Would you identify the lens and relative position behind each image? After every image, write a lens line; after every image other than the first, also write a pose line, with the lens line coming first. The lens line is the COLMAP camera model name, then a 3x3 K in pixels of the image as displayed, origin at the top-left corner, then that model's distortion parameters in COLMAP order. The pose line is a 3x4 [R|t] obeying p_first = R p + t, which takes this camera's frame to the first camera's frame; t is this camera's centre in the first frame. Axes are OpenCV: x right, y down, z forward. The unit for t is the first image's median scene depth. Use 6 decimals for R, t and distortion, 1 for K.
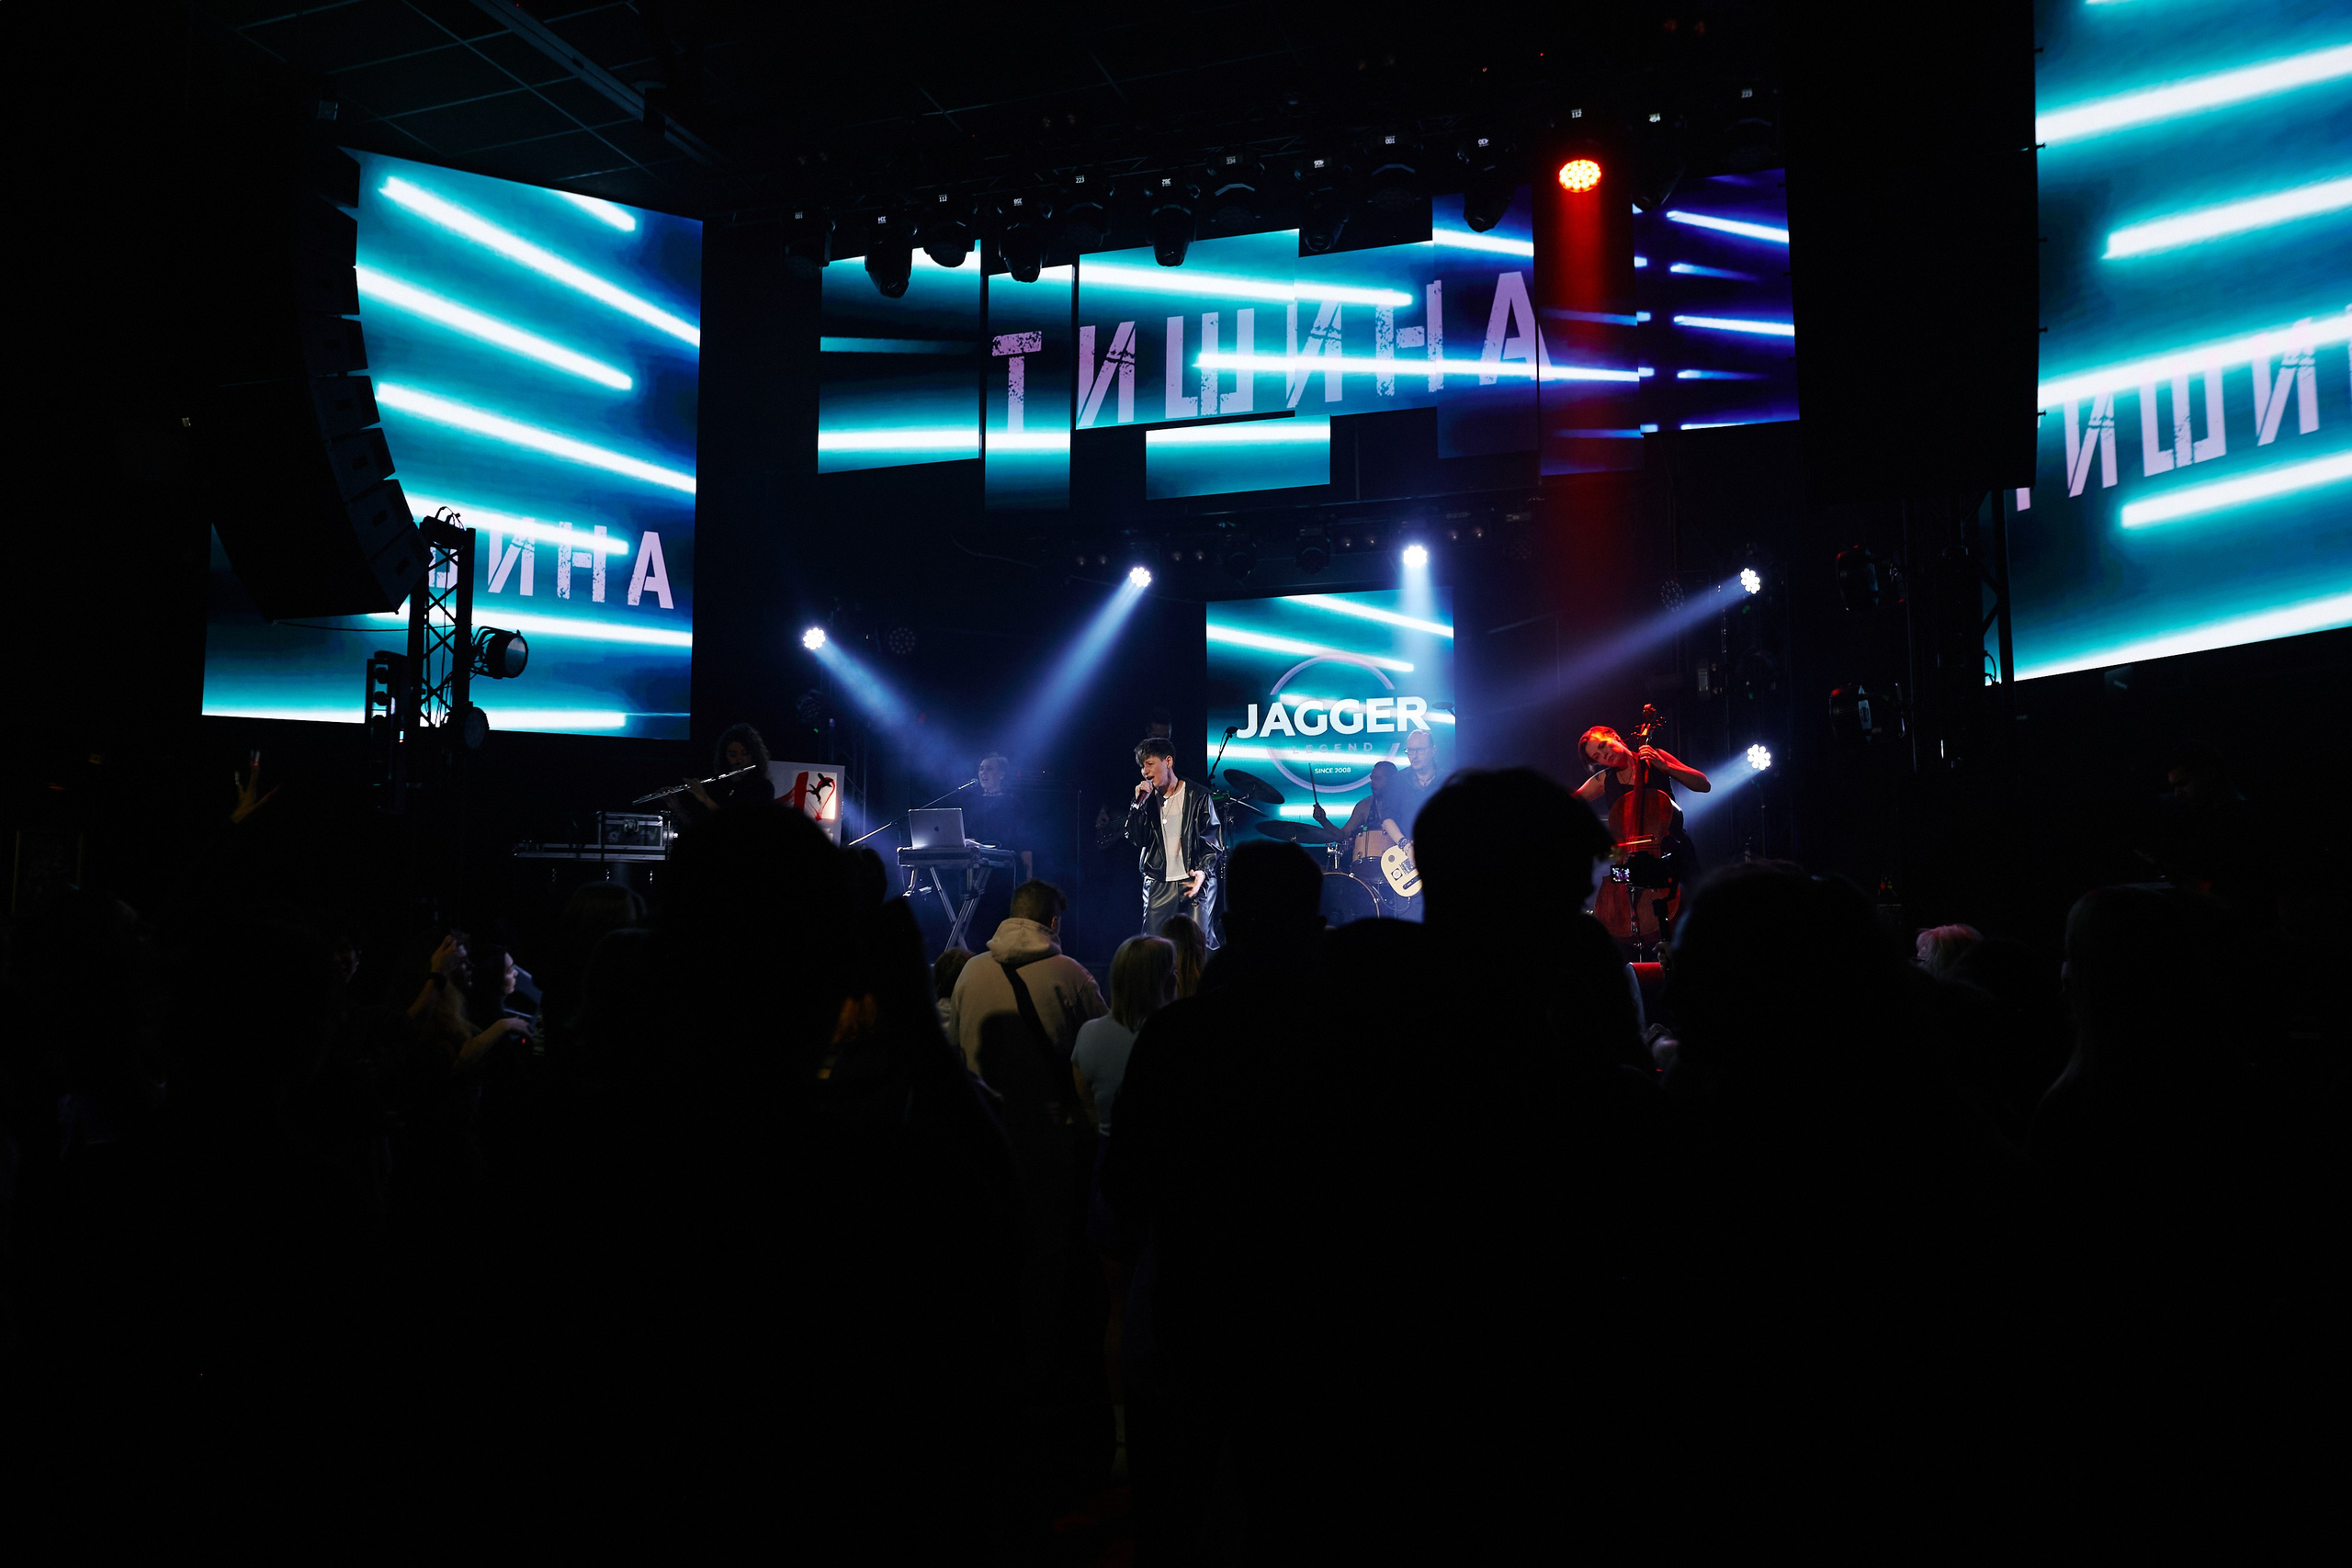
lens RADIAL K [[1642.3, 0, 1176.0], [0, 1642.3, 784.0], [0, 0, 1]] dist [-0.032480, -0.000126]
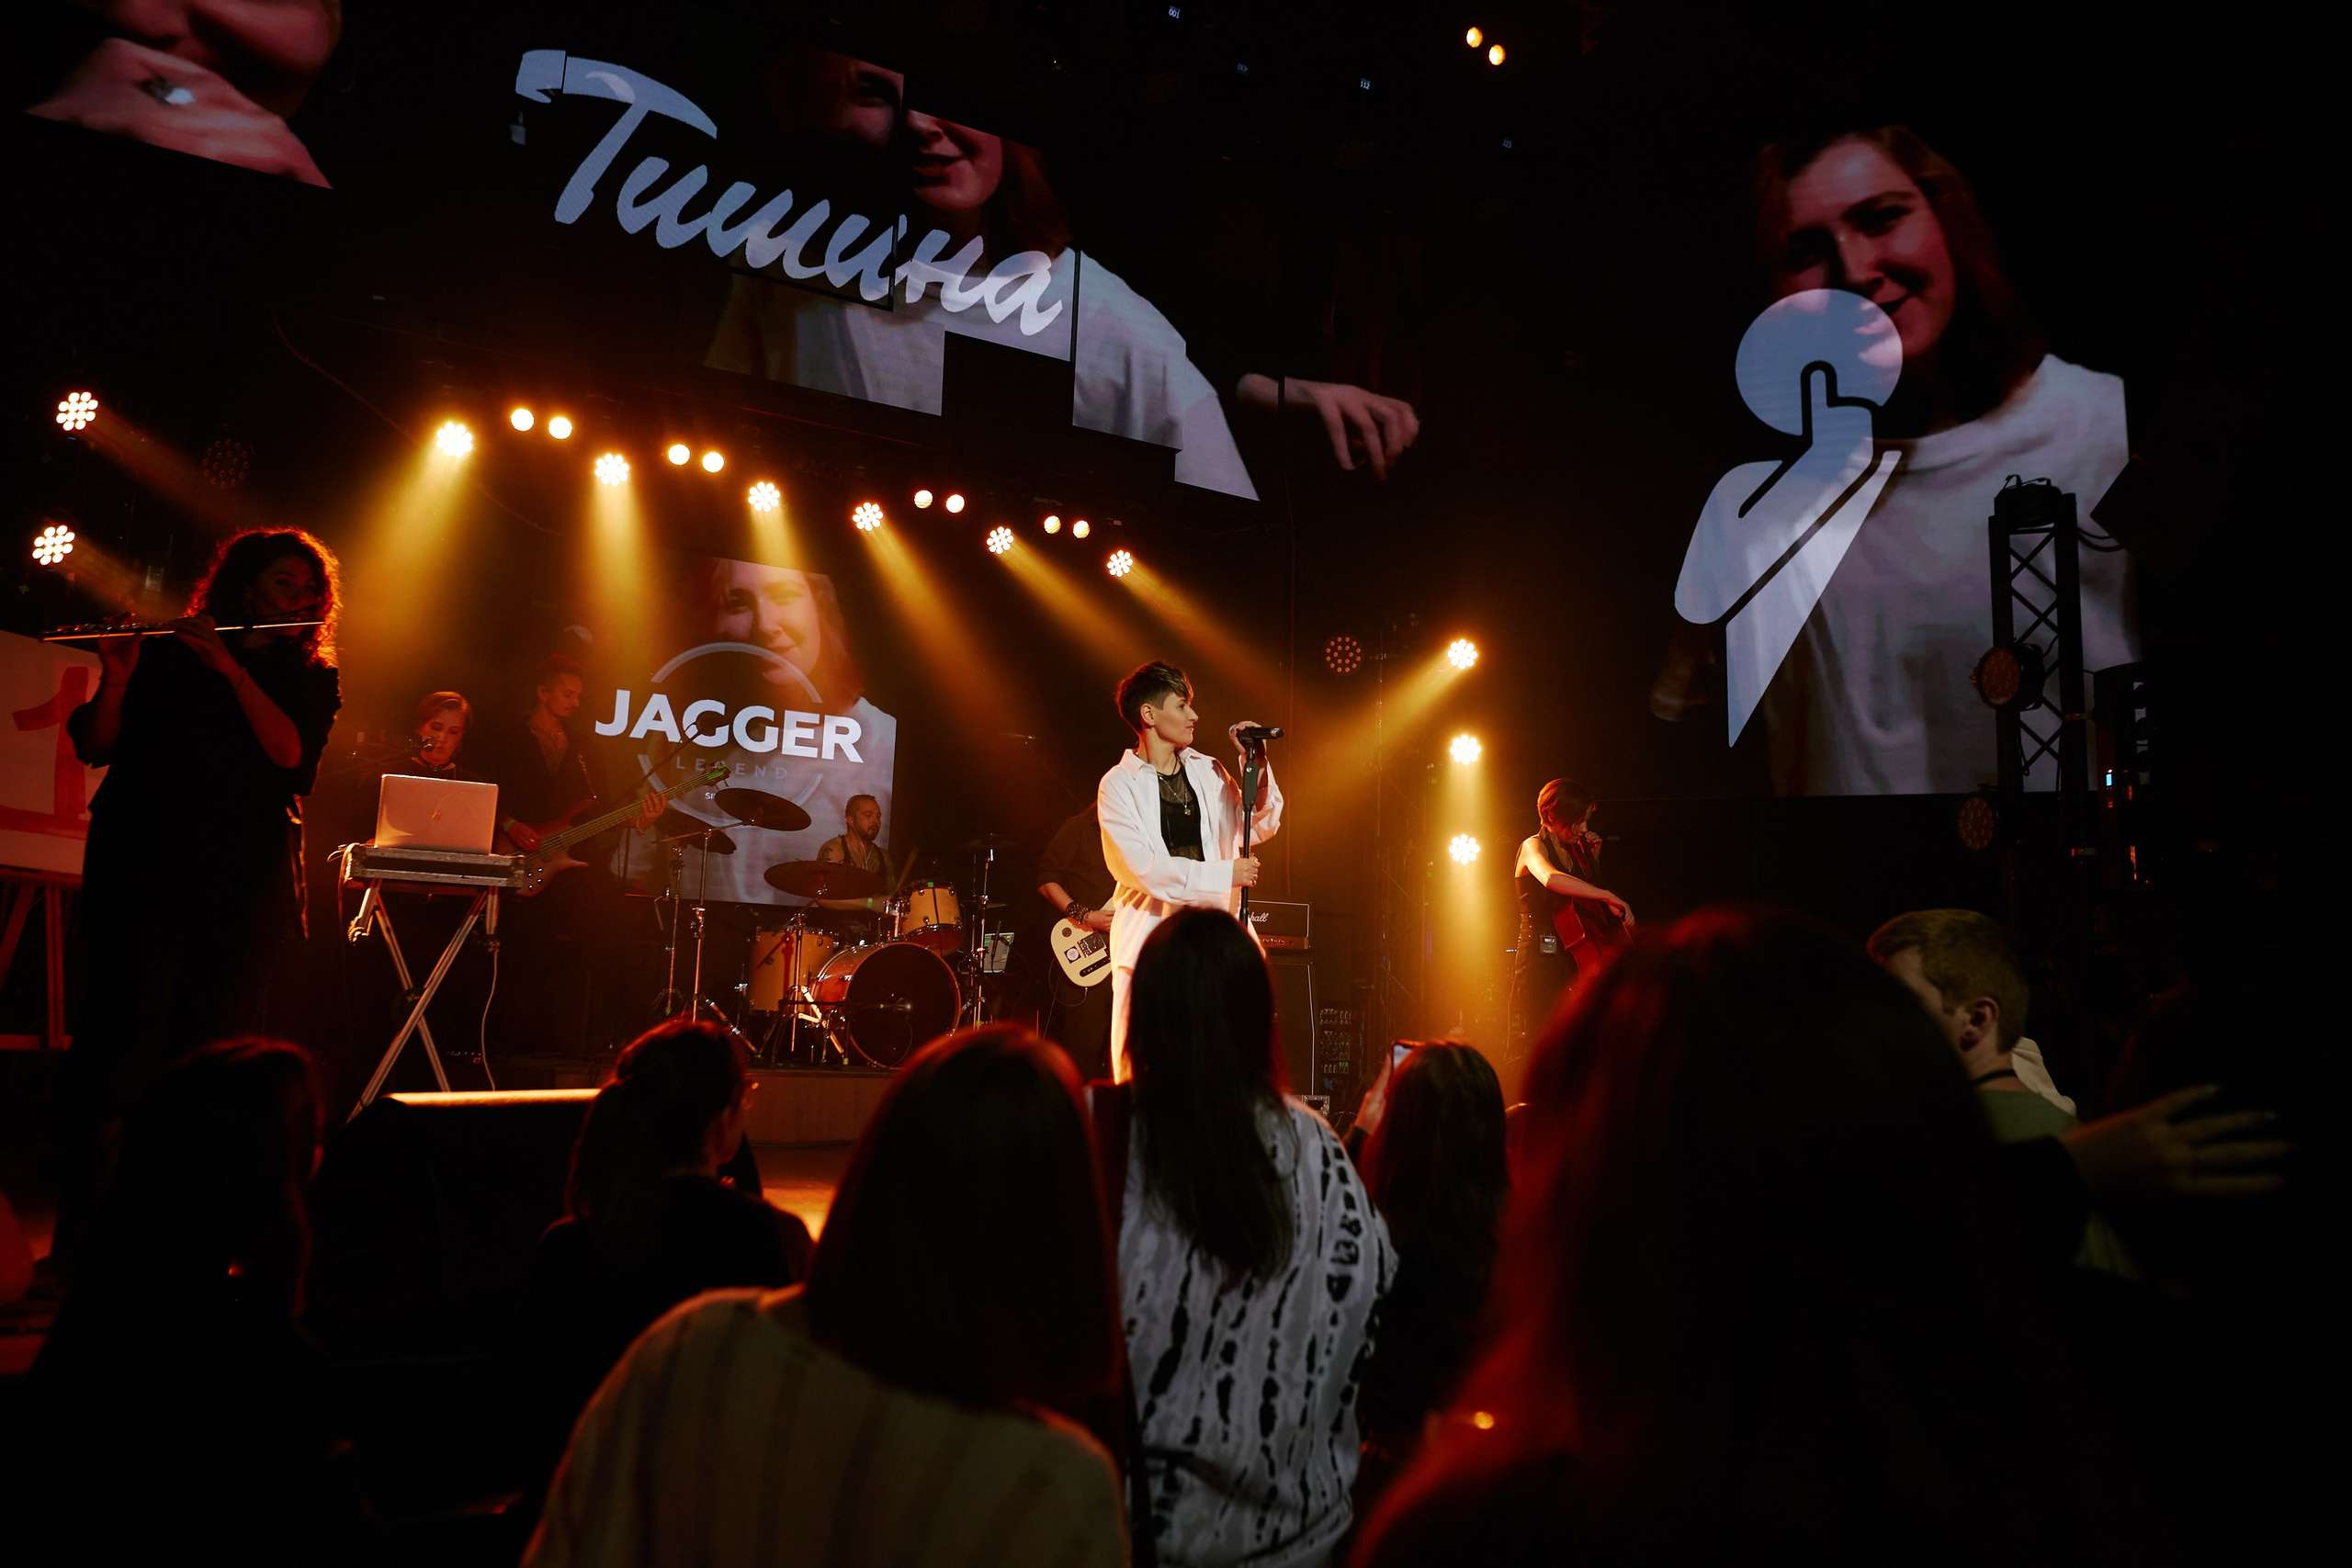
lens RADIAL K [[1595.1, 0, 1160.2], [0, 1595.1, 784.1], [0, 0, 1]] dist [-0.076701, 0.079679]
pose [[0.695699, 0.136965, 0.705155, -0.338056], [-0.100390, 0.990559, -0.093356, 0.040456], [-0.711284, -0.005843, 0.702880, 0.453456]]
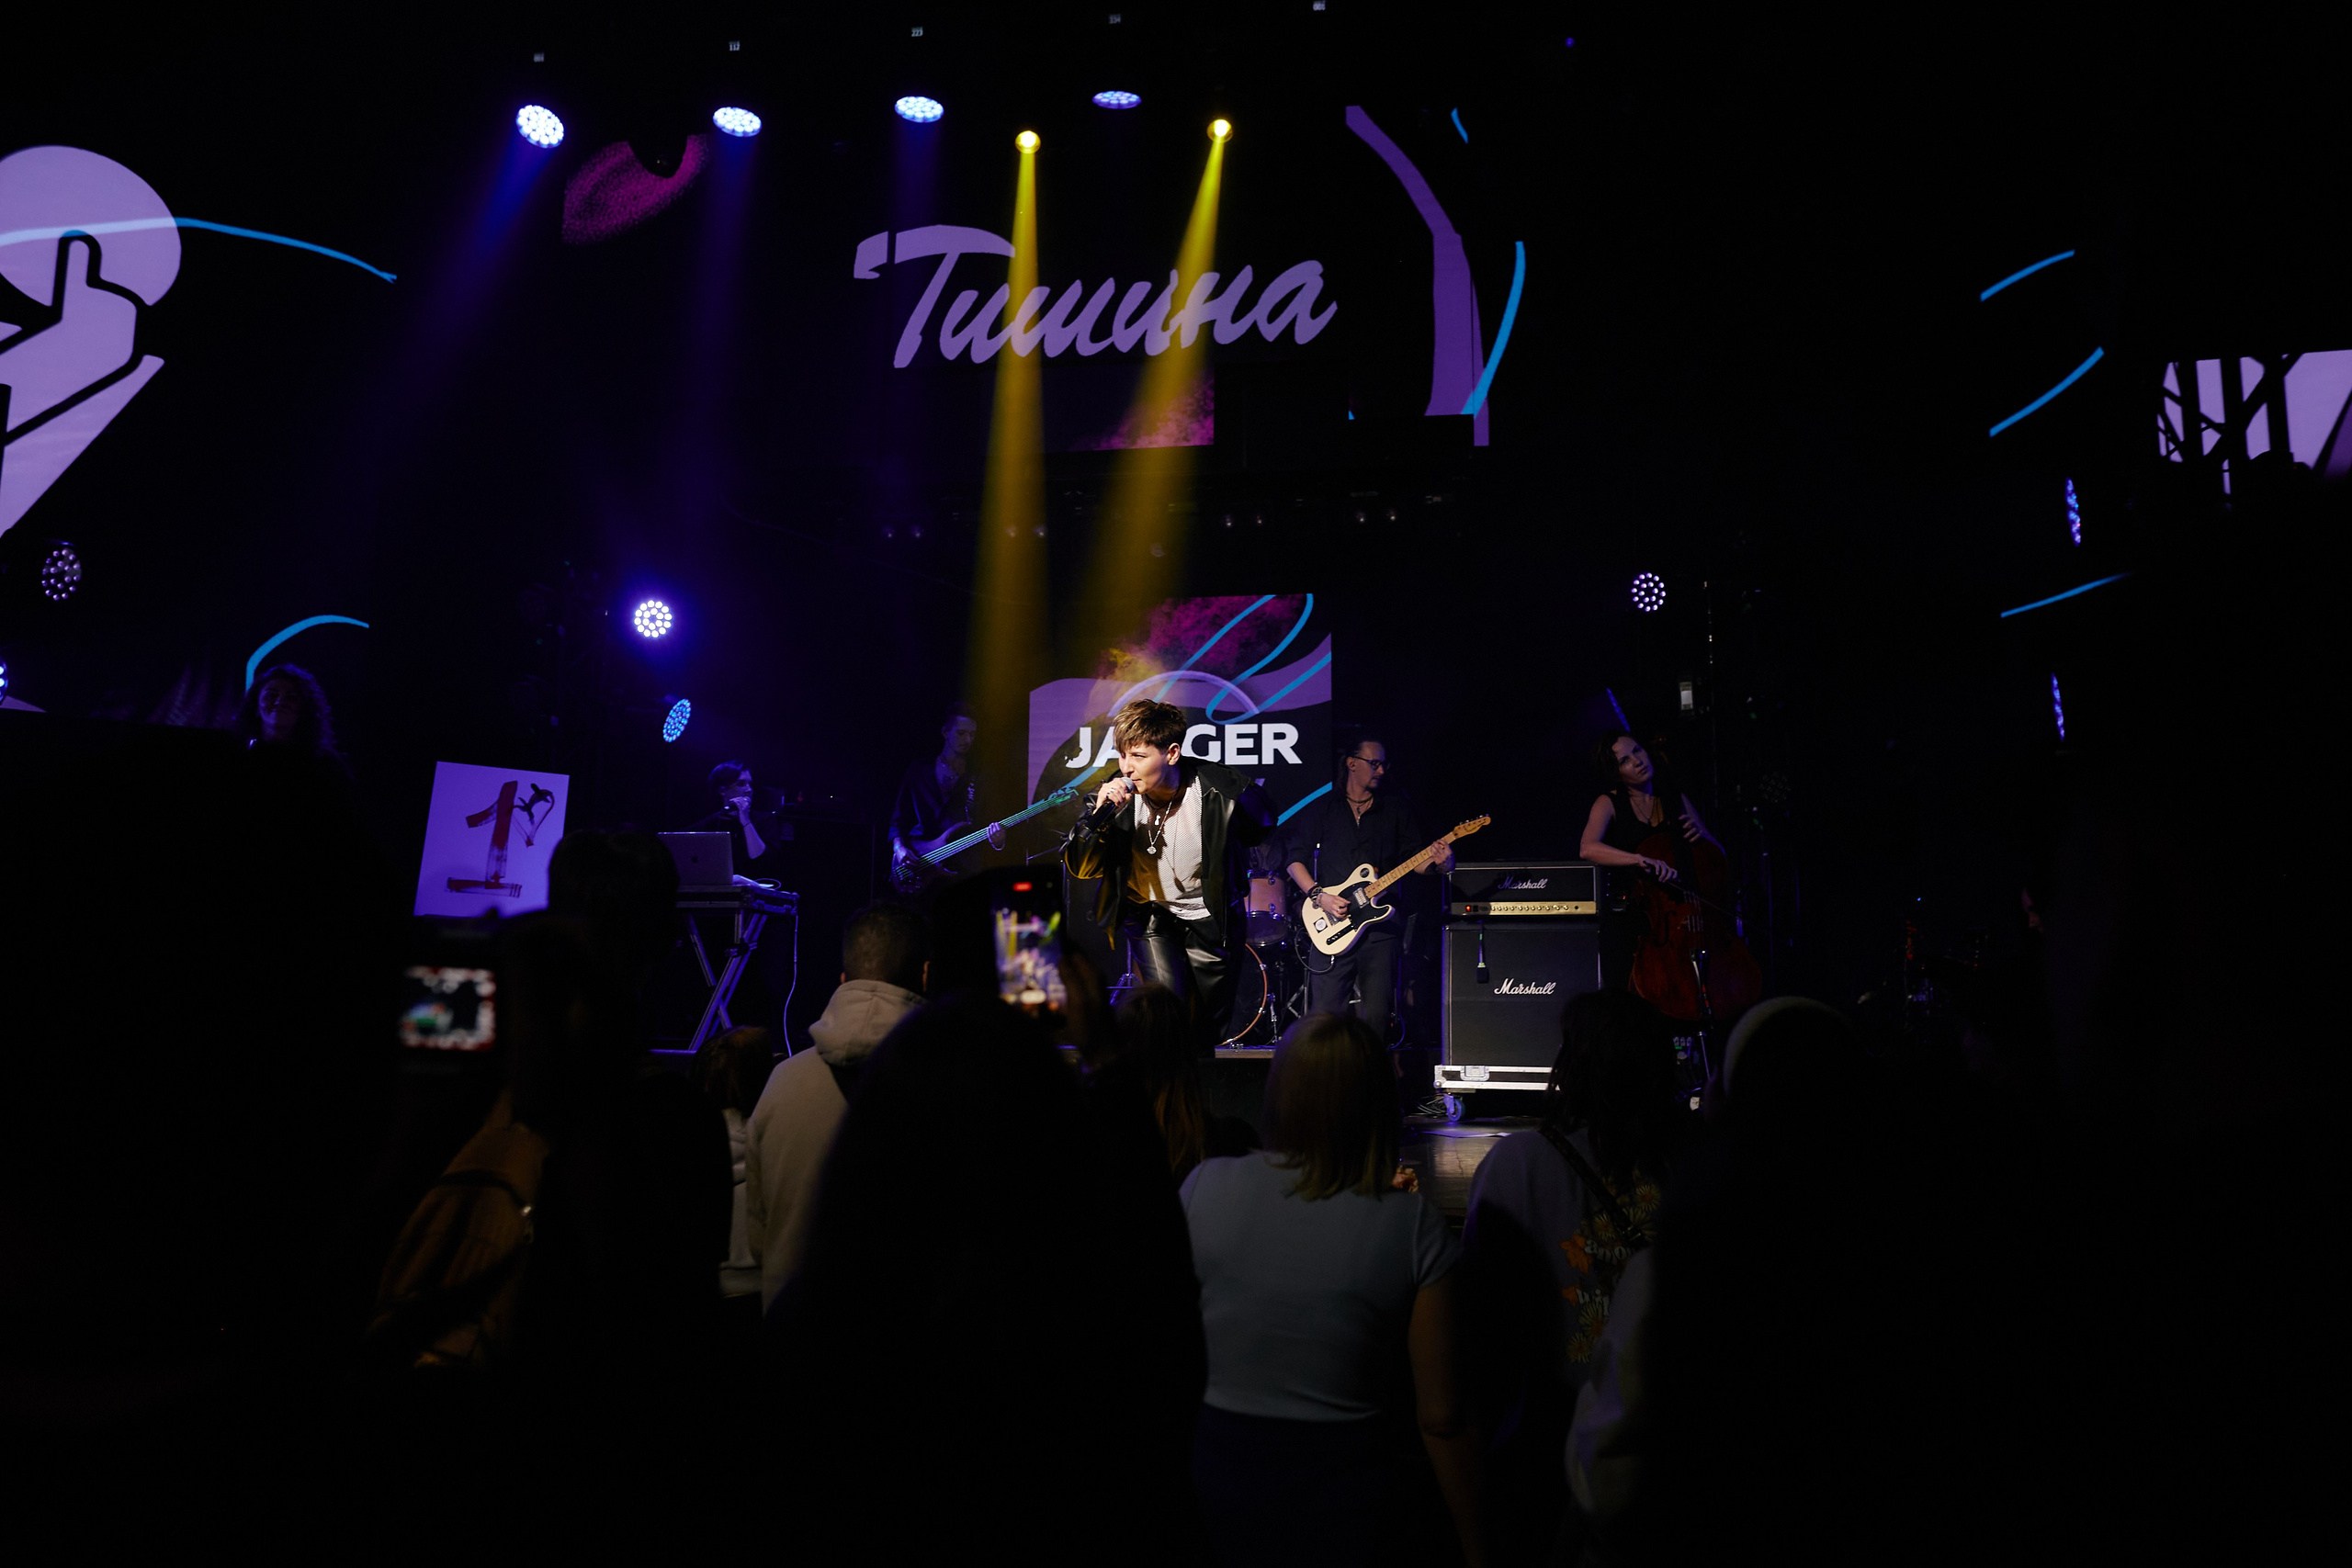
lens RADIAL K [[1595.1, 0, 1160.2], [0, 1595.1, 784.1], [0, 0, 1]] dist [-0.076701, 0.079679]
pose [[0.987817, 0.032294, 0.152230, -0.047363], [-0.025385, 0.998567, -0.047114, 0.021282], [-0.153534, 0.042676, 0.987221, 0.259967]]
